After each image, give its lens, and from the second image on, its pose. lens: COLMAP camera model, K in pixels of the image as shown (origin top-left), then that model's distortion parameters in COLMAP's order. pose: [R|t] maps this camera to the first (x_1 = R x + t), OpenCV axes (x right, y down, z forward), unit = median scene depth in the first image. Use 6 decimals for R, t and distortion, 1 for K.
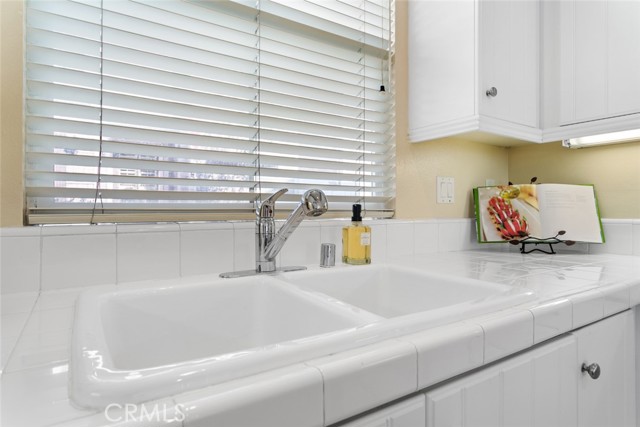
lens RADIAL K [[374.5, 0, 319.9], [0, 374.5, 205.3], [0, 0, 1]] dist [-0.004712, -0.000322]
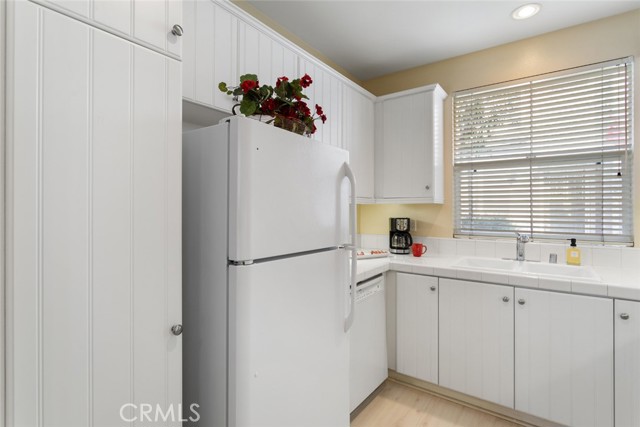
lens RADIAL K [[322.2, 0, 318.0], [0, 322.2, 207.5], [0, 0, 1]] dist [0.000026, 0.000458]
pose [[0.348095, -0.002438, -0.937456, 1.111341], [0.003885, 0.999992, -0.001158, -0.153936], [0.937451, -0.003239, 0.348102, -0.889952]]
